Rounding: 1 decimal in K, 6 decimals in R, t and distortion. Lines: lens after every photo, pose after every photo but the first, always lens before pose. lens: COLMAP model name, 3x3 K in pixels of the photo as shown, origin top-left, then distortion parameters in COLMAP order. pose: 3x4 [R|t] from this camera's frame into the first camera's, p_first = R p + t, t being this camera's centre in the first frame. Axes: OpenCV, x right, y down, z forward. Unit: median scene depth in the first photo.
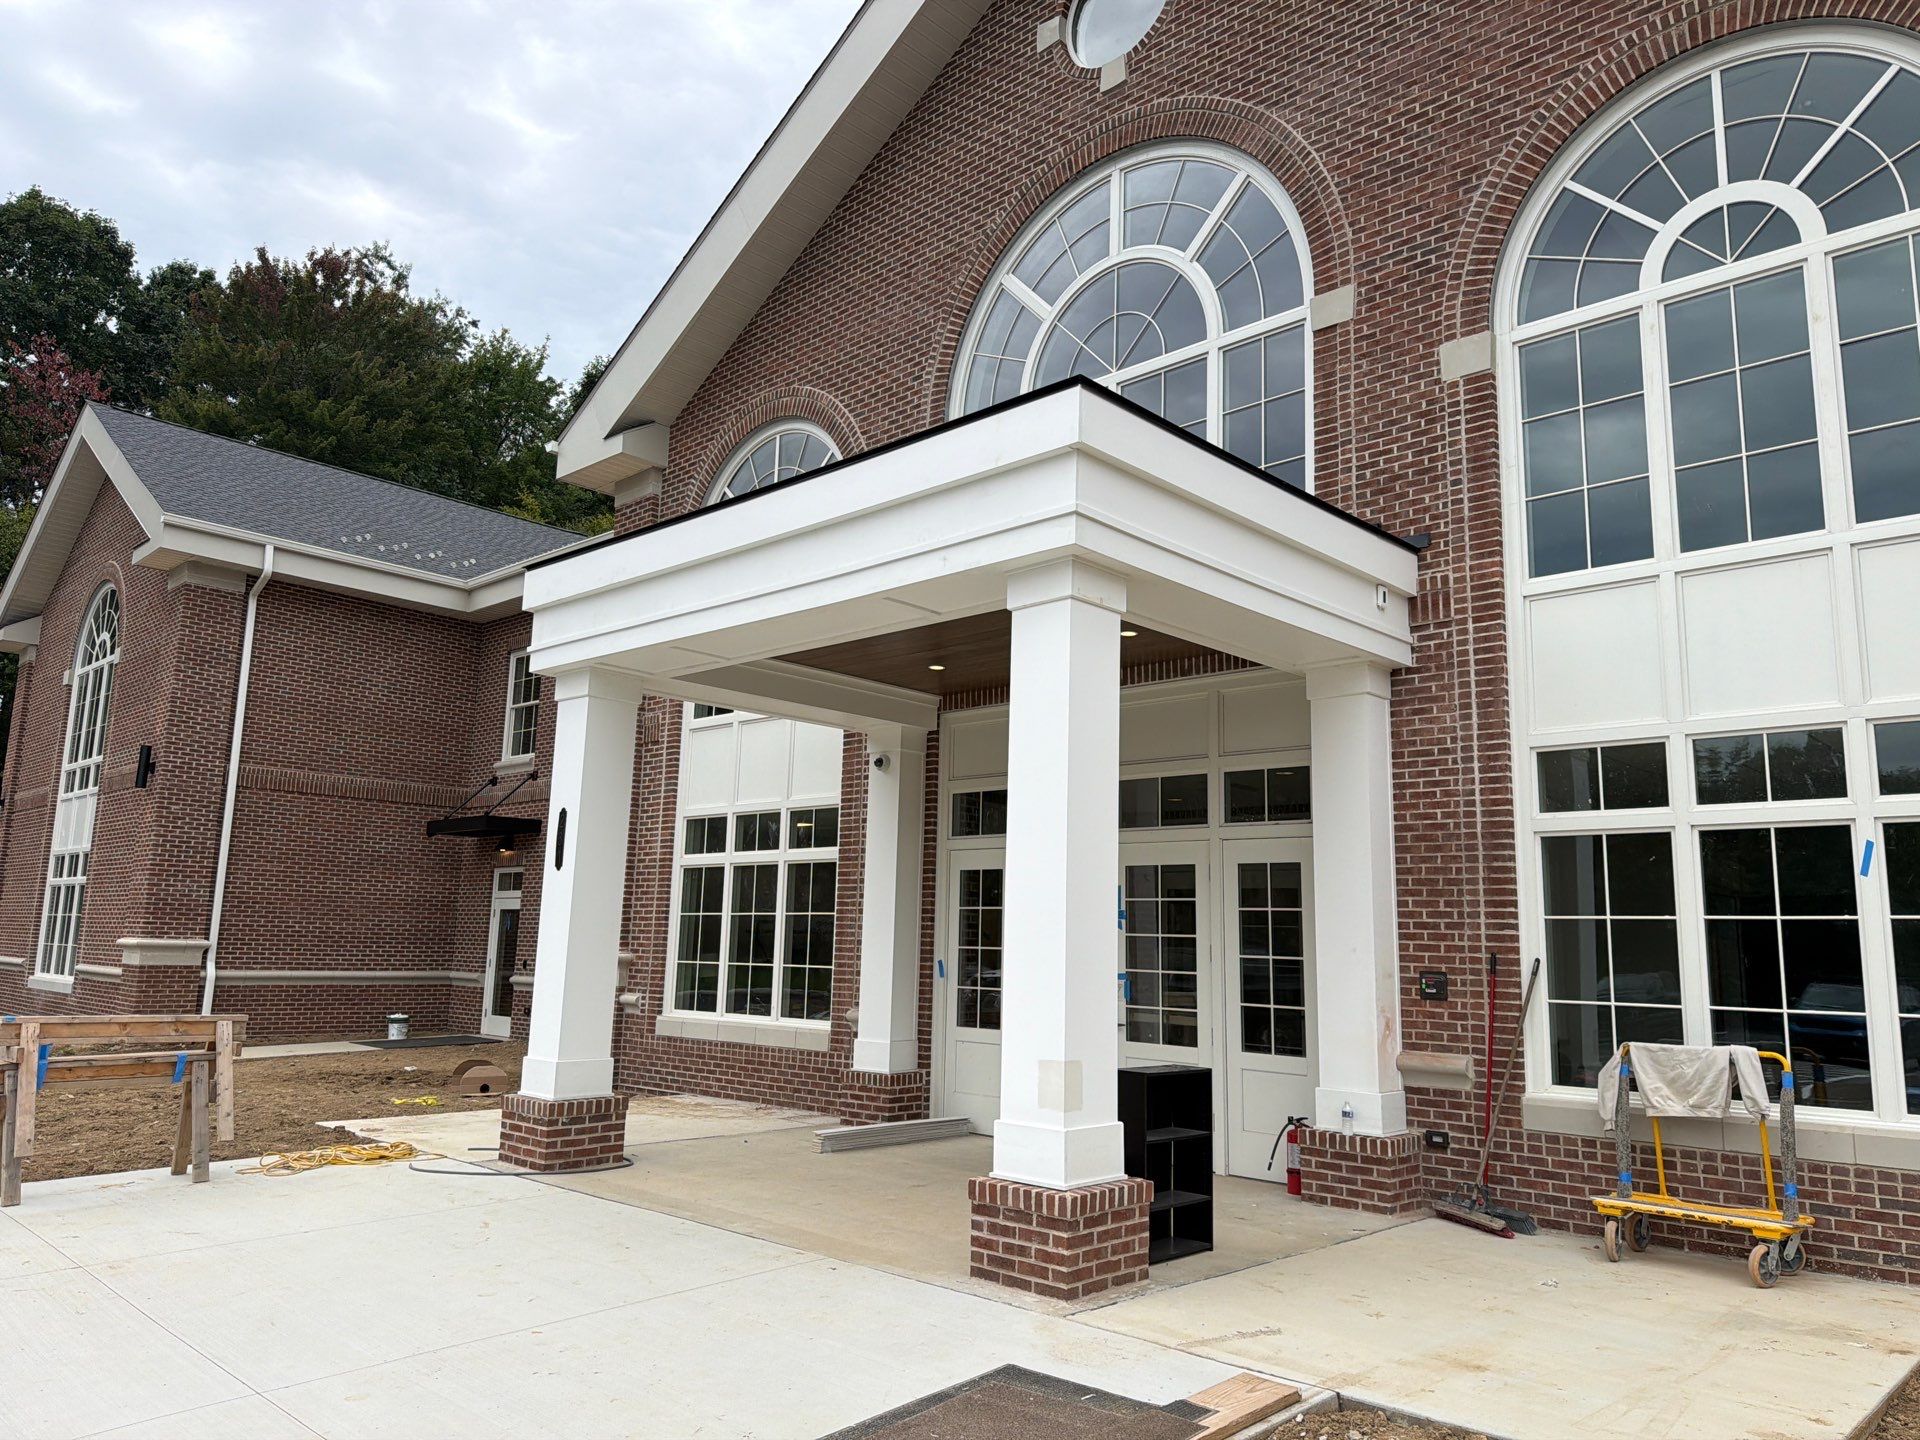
lens RADIAL K [[1329.3, 0, 968.1], [0, 1329.3, 718.4], [0, 0, 1]] dist [0.091608, -0.149912]
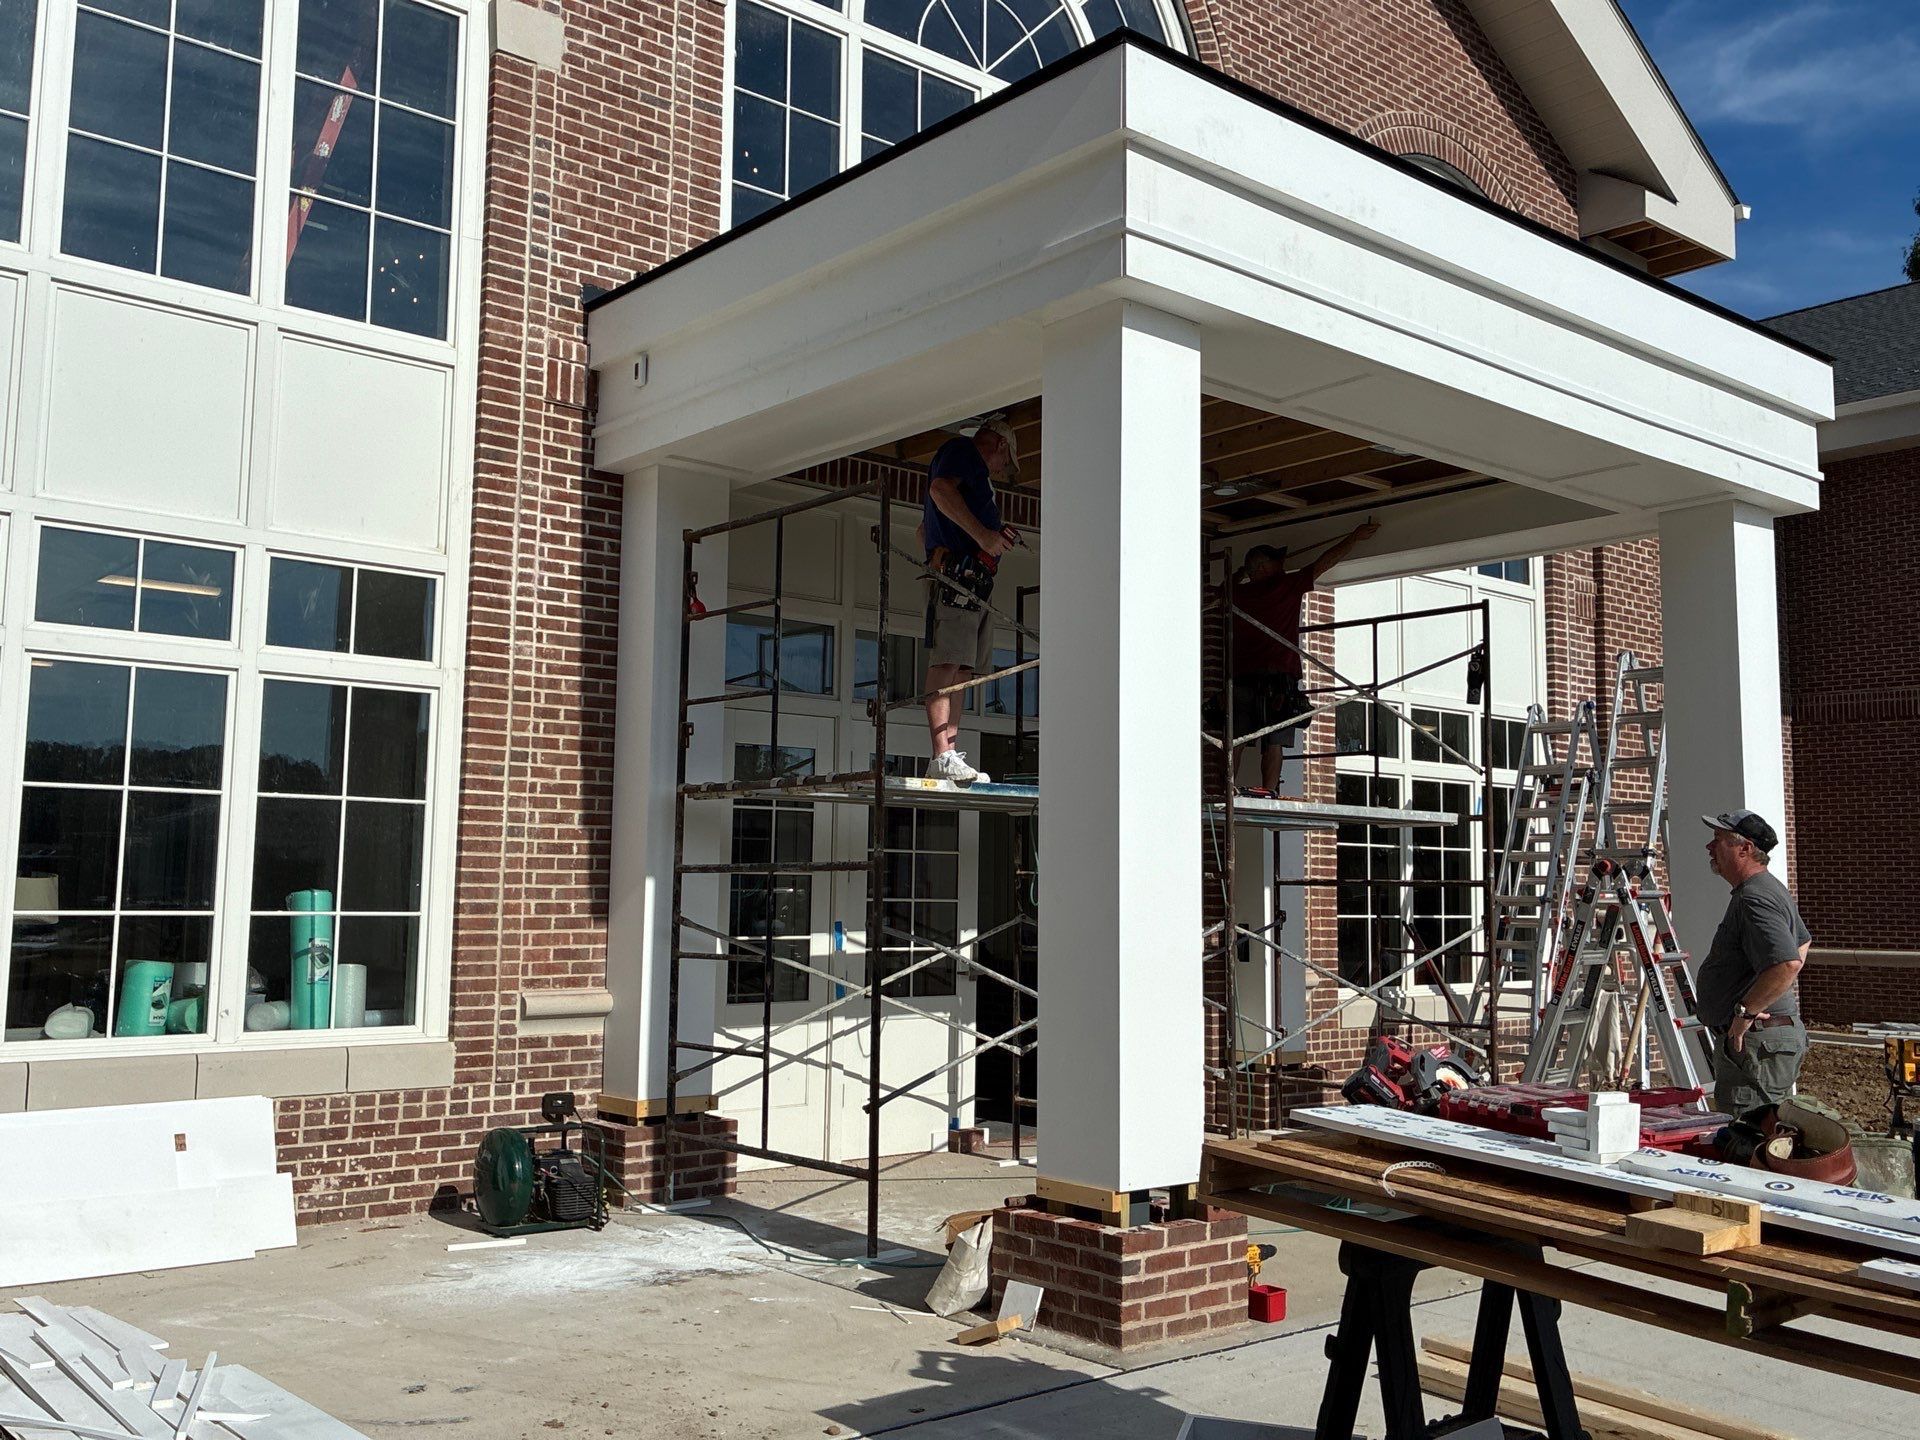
lens RADIAL K [[1740.8, 0, 944.6], [0, 1740.8, 720.5], [0, 0, 1]] dist [-0.031500, 0.117908]
pose [[0.115704, 0.077383, 0.990265, -0.932113], [-0.177417, 0.982538, -0.056049, 0.161770], [-0.977310, -0.169205, 0.127413, 1.001334]]
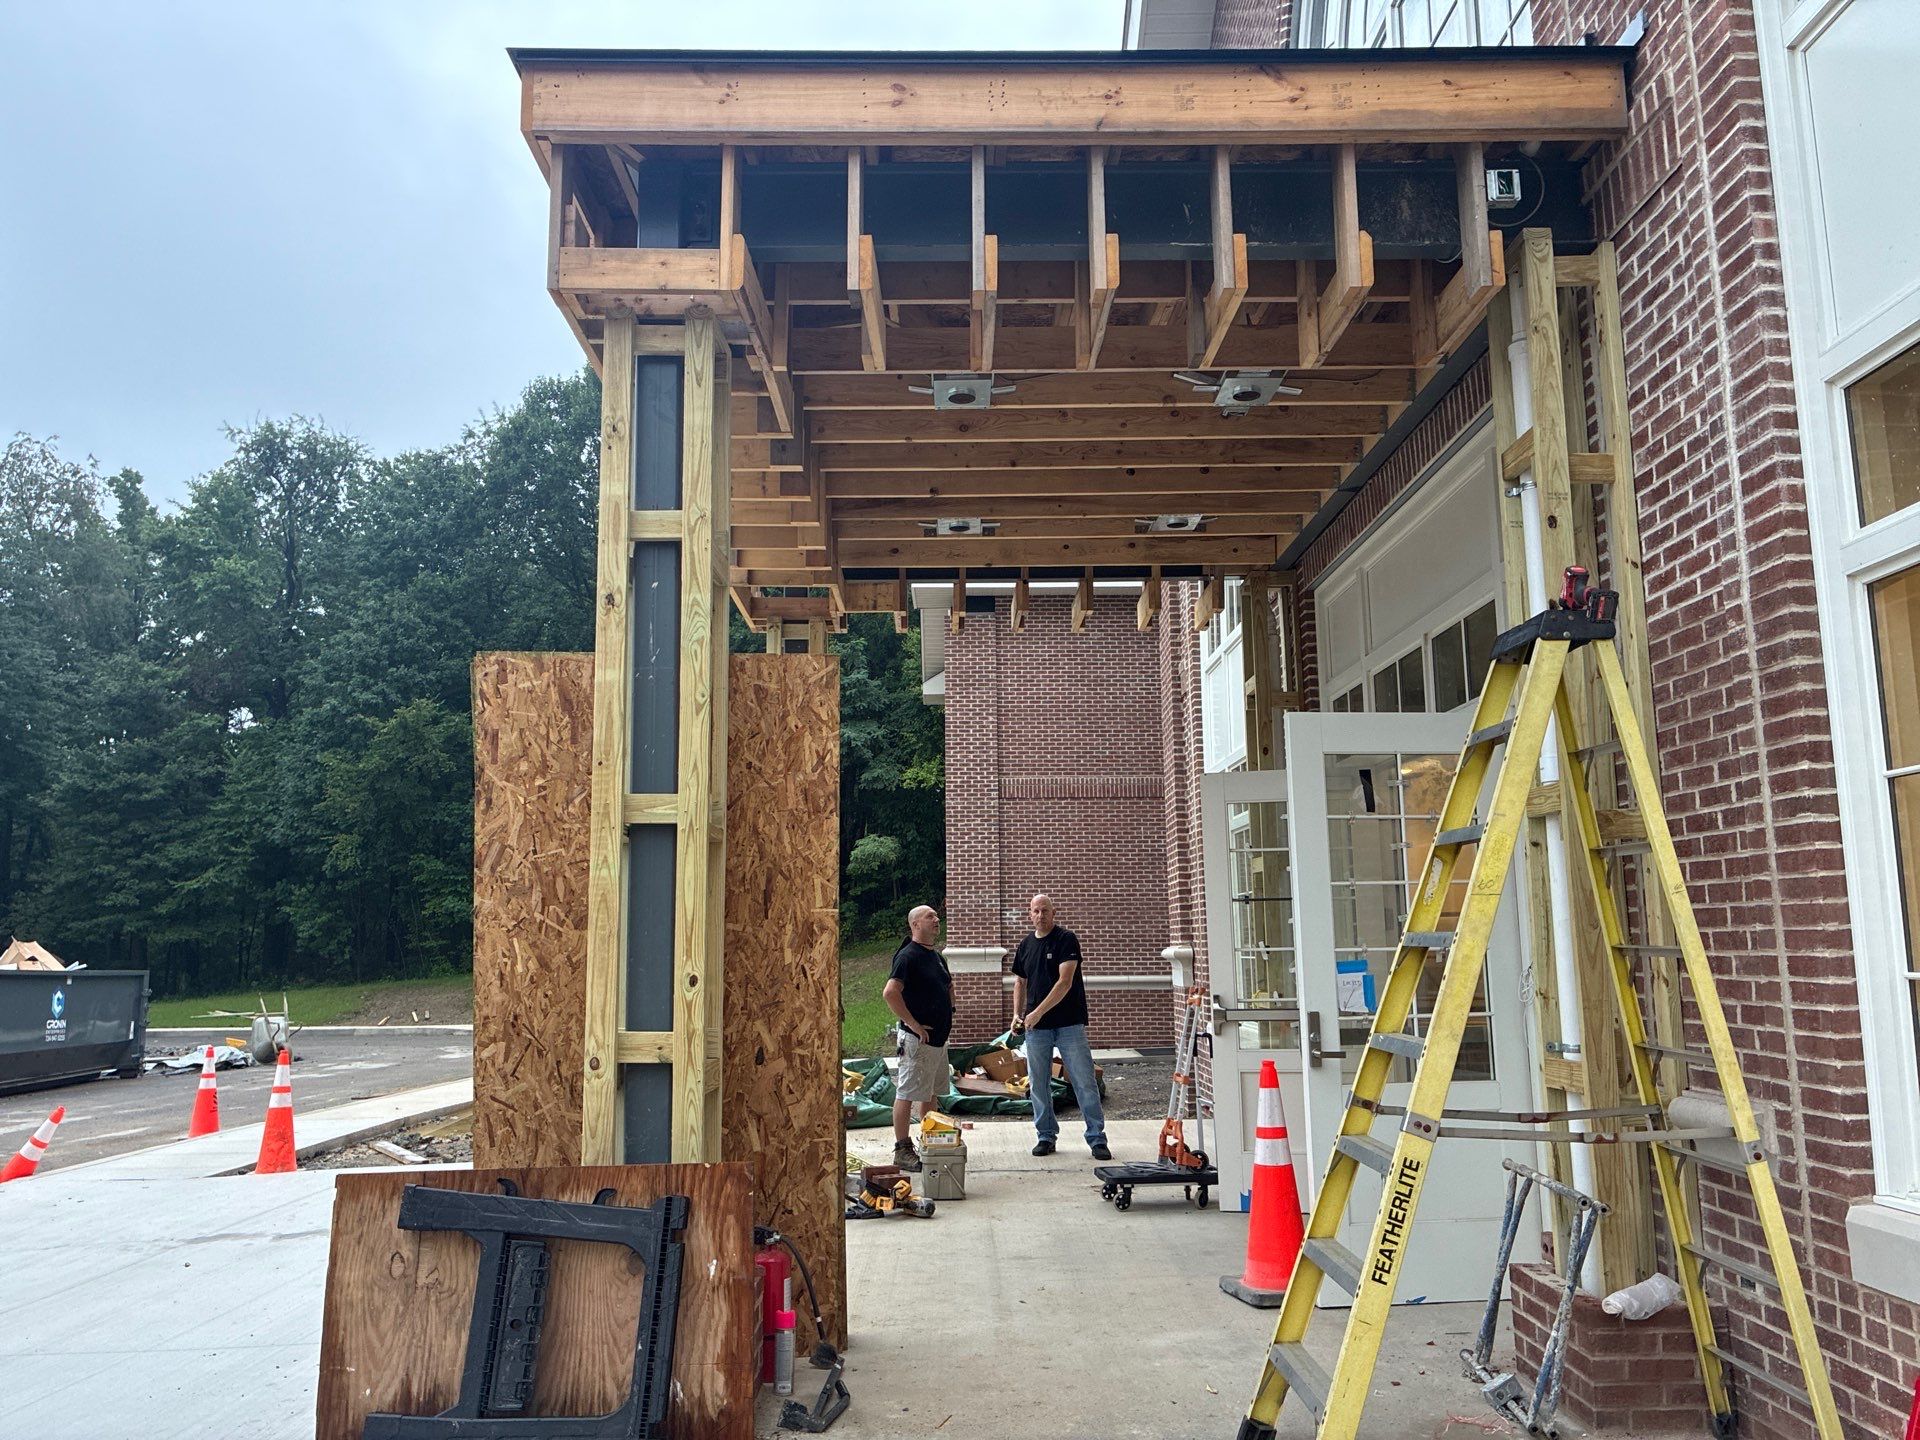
lens RADIAL K [[1439.0, 0, 959.7], [0, 1439.0, 725.3], [0, 0, 1]] dist [0.031658, -0.058500]
pose [[0.693250, -0.142112, -0.706547, 0.473964], [0.149777, 0.987370, -0.051637, 0.098436], [0.704961, -0.070027, 0.705780, 0.424780]]
